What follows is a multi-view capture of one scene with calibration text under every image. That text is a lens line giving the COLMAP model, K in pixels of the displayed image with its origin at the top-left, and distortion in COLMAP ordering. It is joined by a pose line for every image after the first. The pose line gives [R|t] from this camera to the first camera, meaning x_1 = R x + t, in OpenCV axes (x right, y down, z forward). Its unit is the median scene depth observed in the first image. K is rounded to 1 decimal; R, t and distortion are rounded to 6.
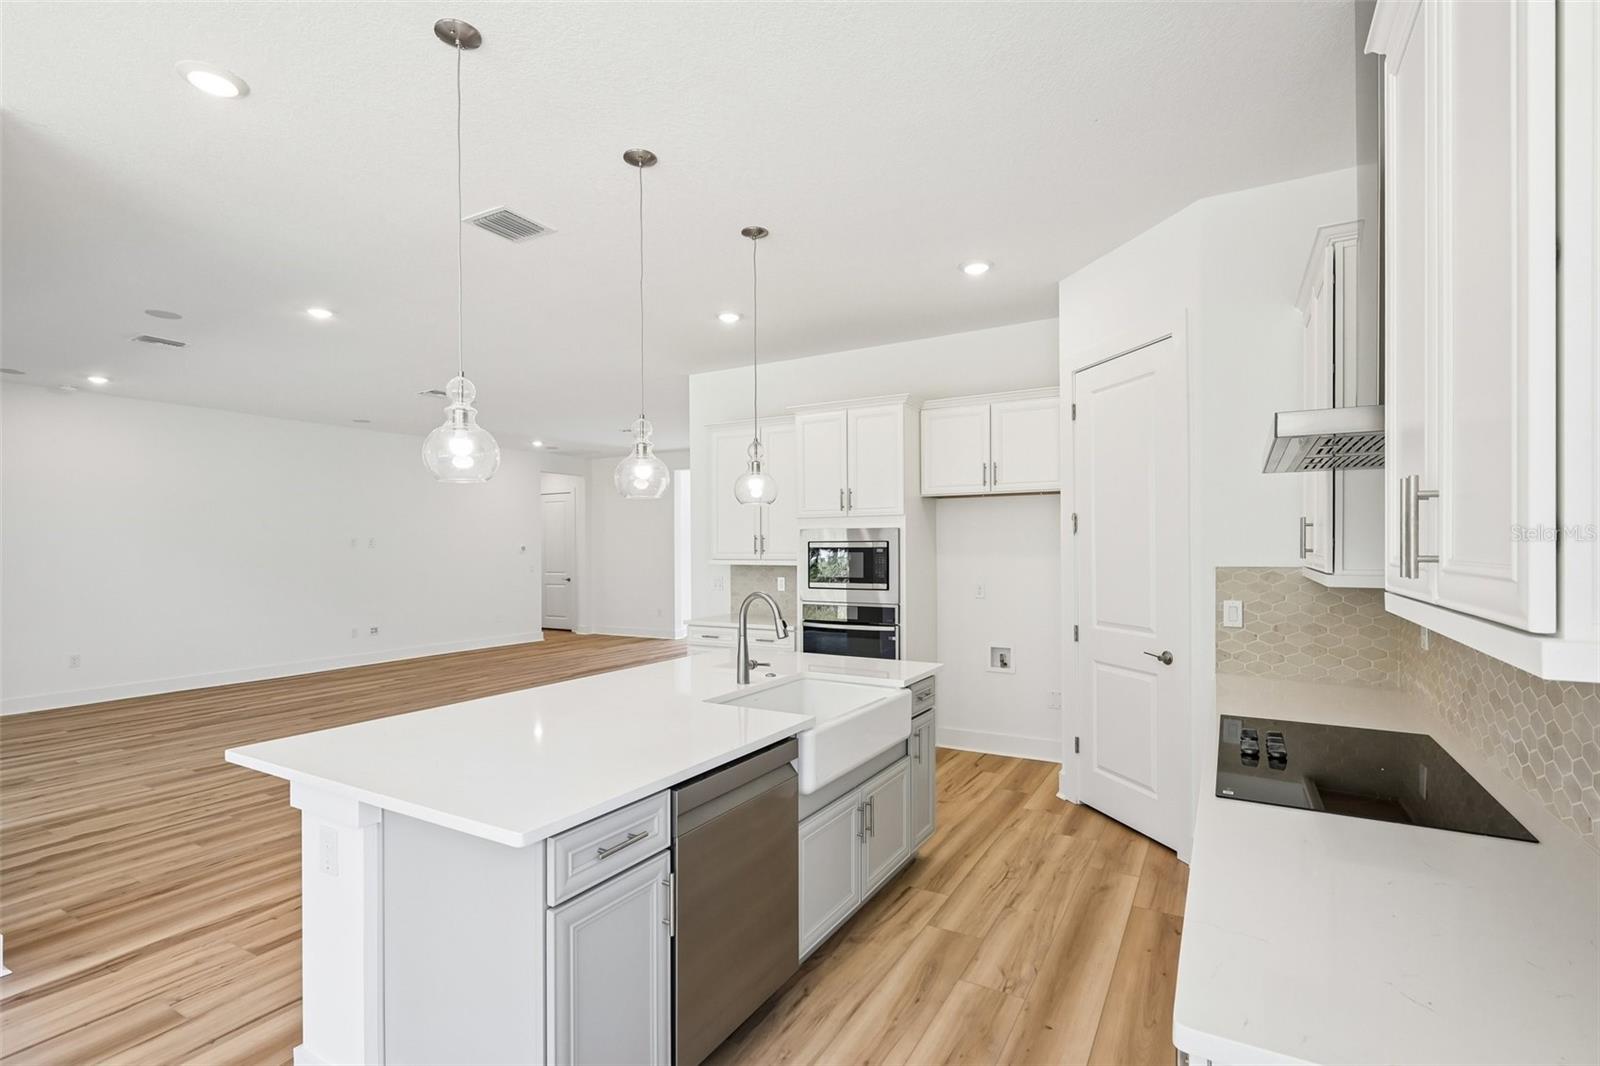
lens RADIAL K [[743.8, 0, 802.9], [0, 743.8, 545.8], [0, 0, 1]] dist [-0.001896, -0.000524]
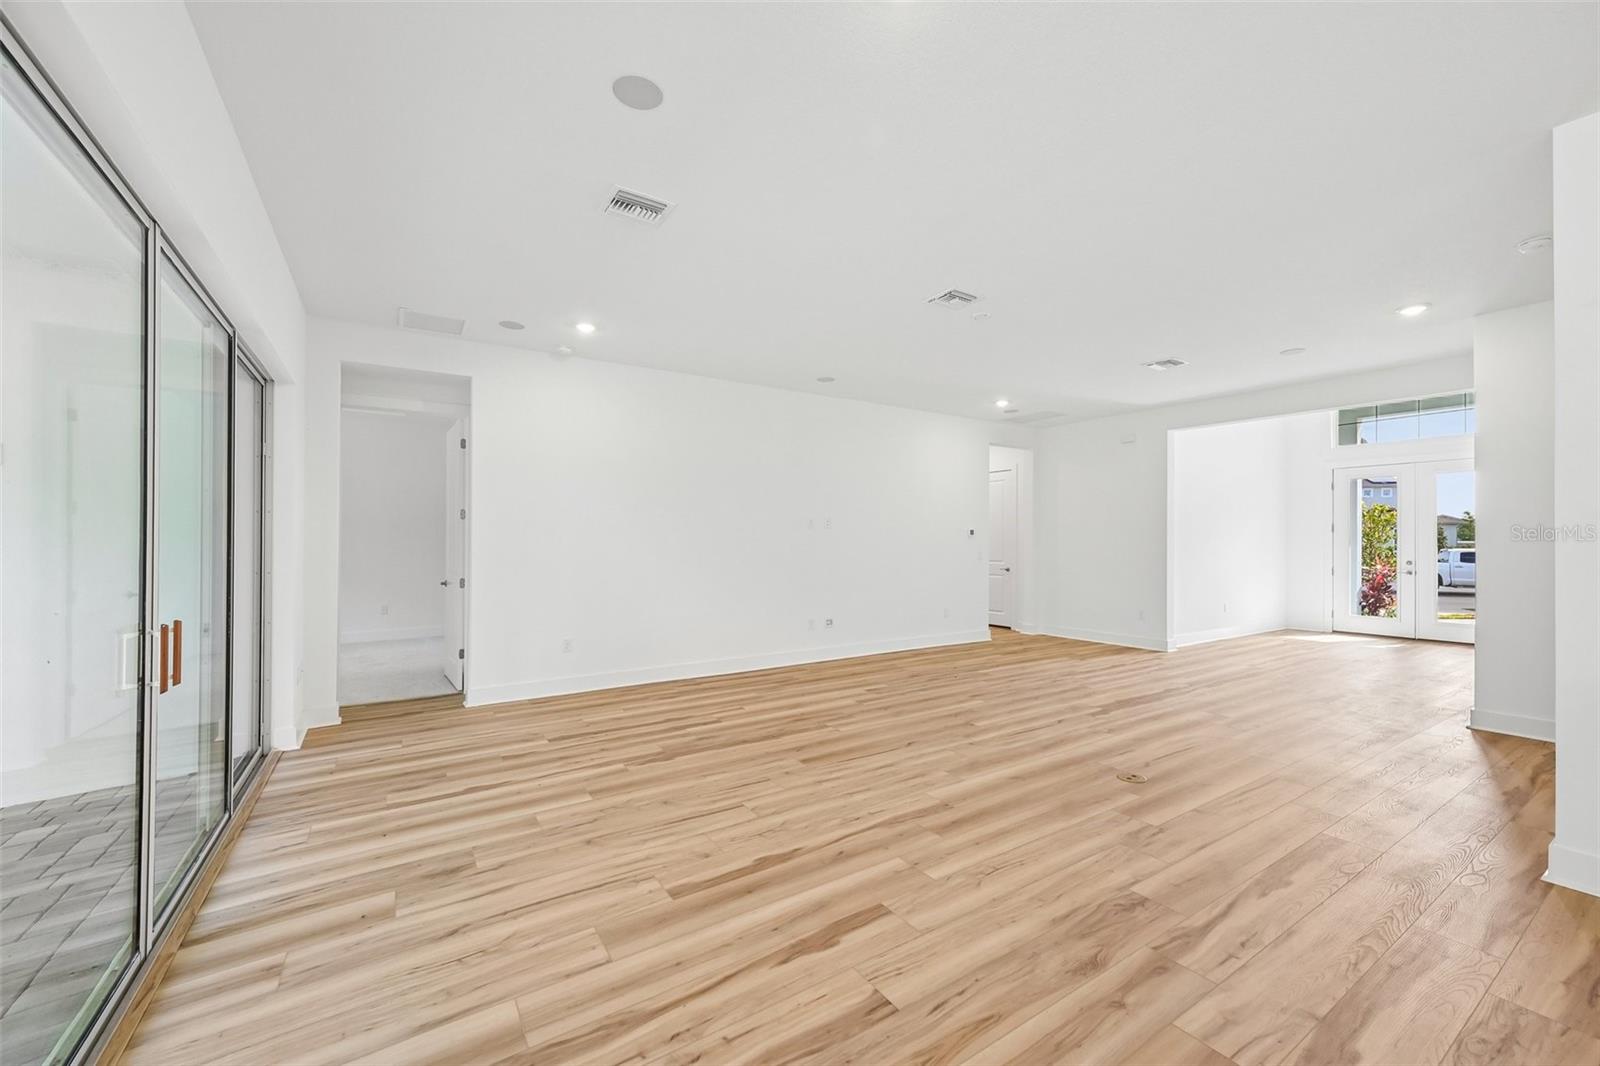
lens RADIAL K [[635.0, 0, 809.6], [0, 635.0, 540.7], [0, 0, 1]] dist [-0.003521, 0.001047]
pose [[0.894270, 0.006611, -0.447480, -0.596149], [-0.005960, 0.999978, 0.002864, 0.033324], [0.447489, 0.000106, 0.894290, 0.716993]]
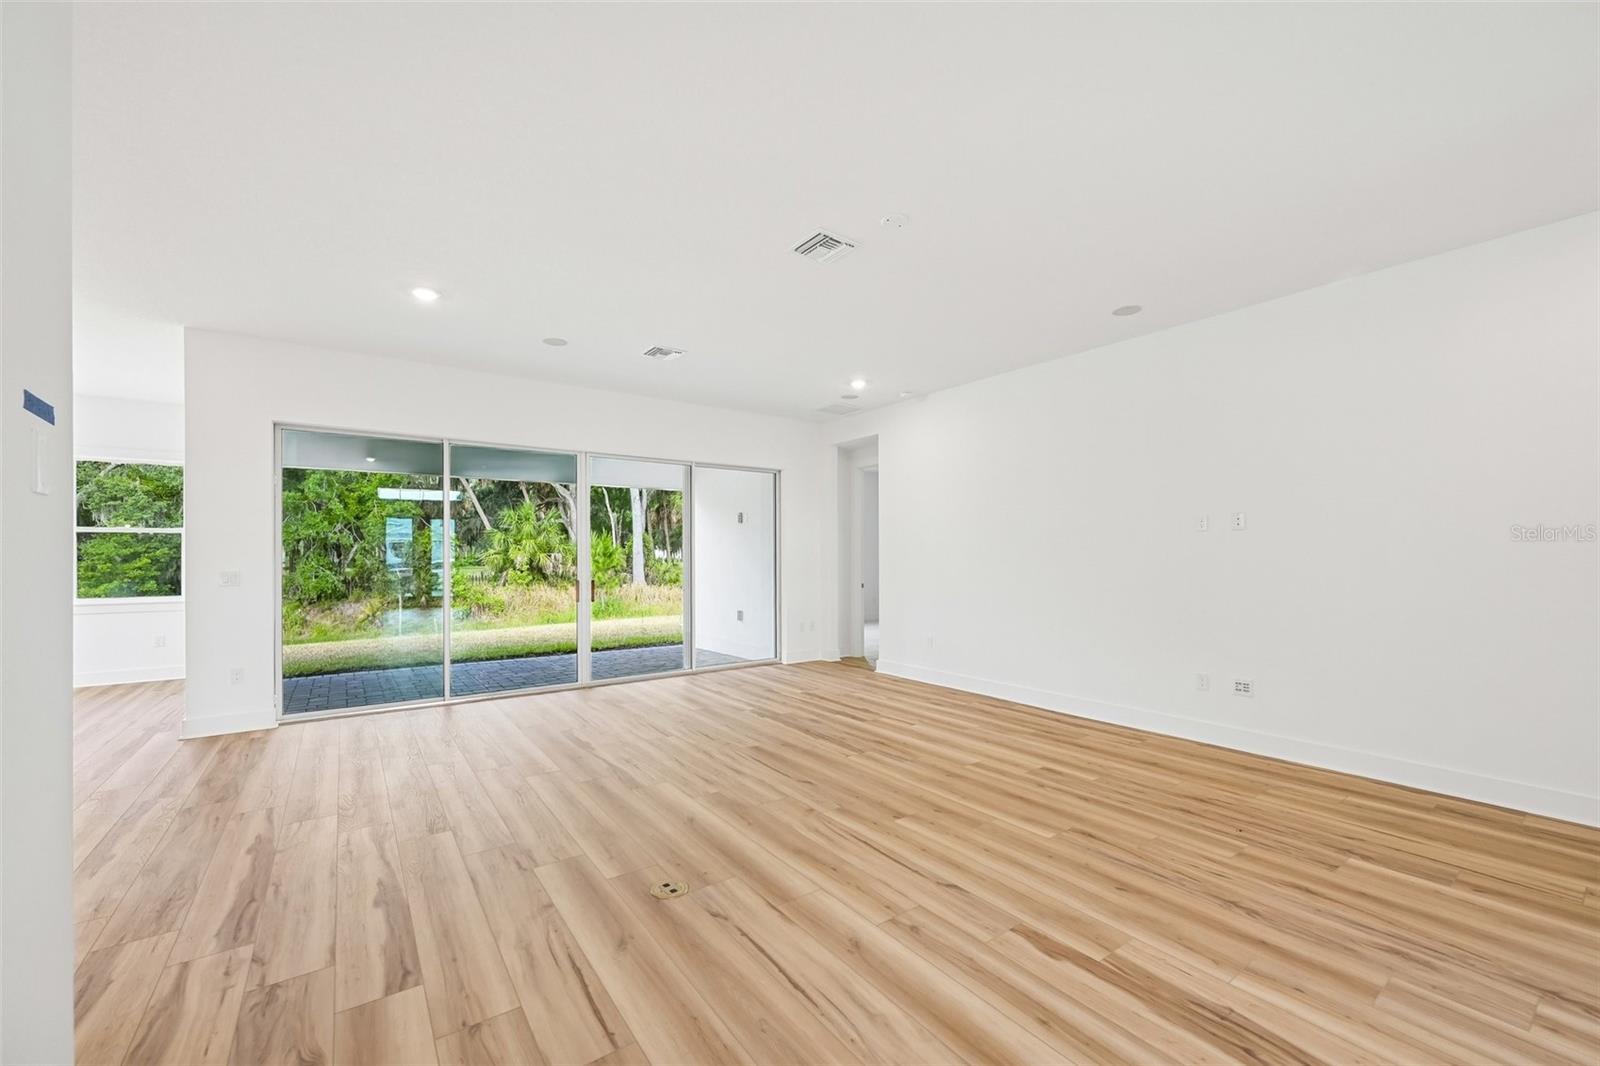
lens RADIAL K [[635.0, 0, 802.0], [0, 635.0, 560.4], [0, 0, 1]] dist [-0.003521, 0.001047]
pose [[-0.405909, 0.016704, -0.913761, -0.097504], [0.006122, 0.999860, 0.015559, 0.032706], [0.913893, 0.000721, -0.405954, 2.026175]]
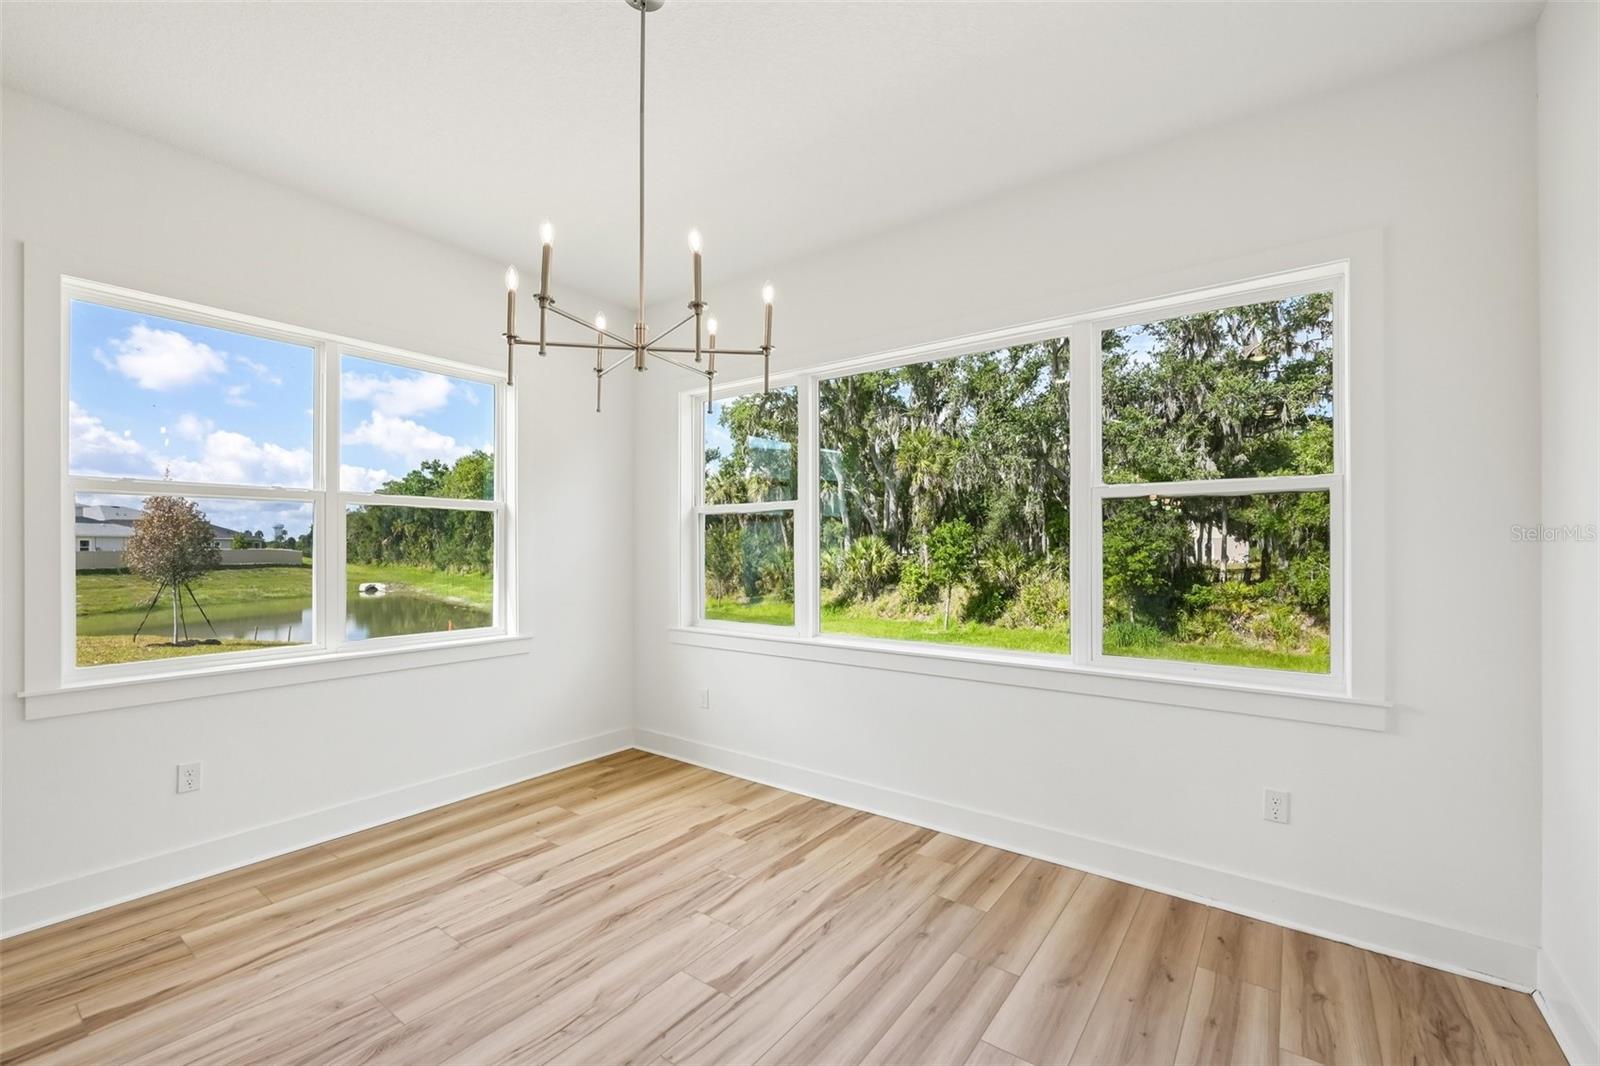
lens RADIAL K [[662.8, 0, 807.3], [0, 662.8, 546.9], [0, 0, 1]] dist [-0.003176, -0.001322]
pose [[-0.994325, 0.007215, 0.106145, -0.560730], [0.006869, 0.999970, -0.003627, 0.025868], [-0.106168, -0.002877, -0.994344, 0.484850]]
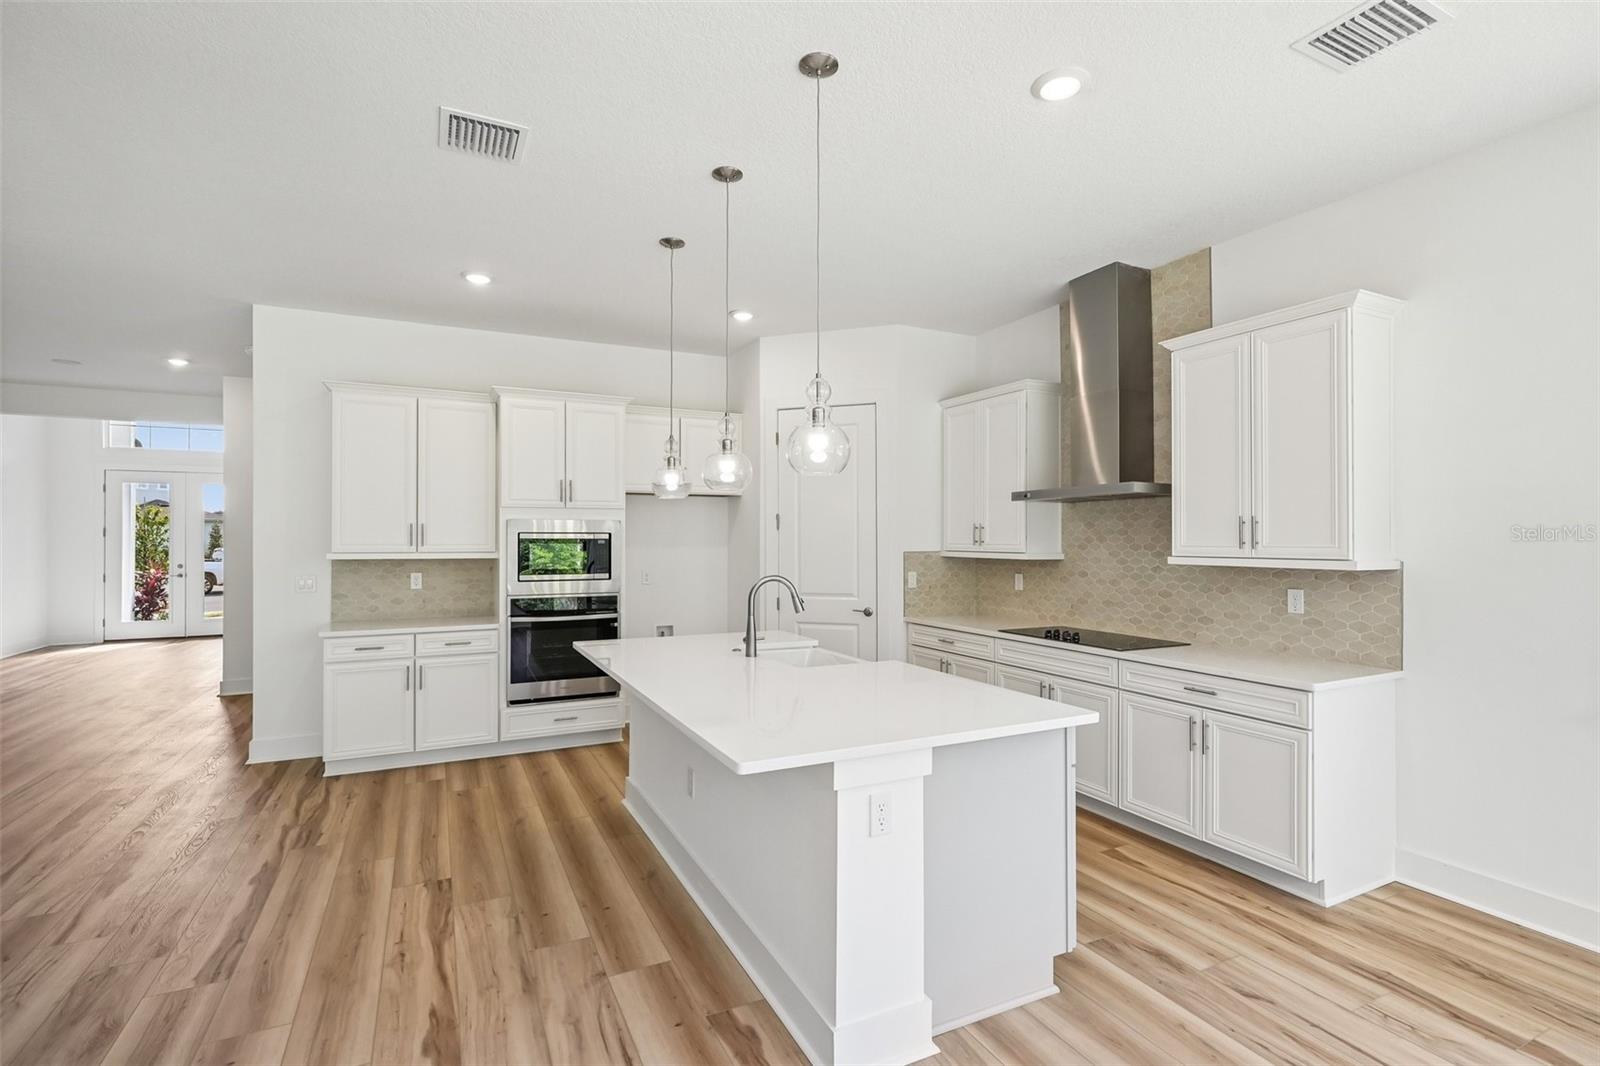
lens RADIAL K [[743.8, 0, 798.6], [0, 743.8, 534.9], [0, 0, 1]] dist [-0.001896, -0.000524]
pose [[0.555652, 0.010090, 0.831354, -0.722839], [-0.004326, 0.999948, -0.009245, 0.005821], [-0.831404, 0.001541, 0.555667, 0.223057]]
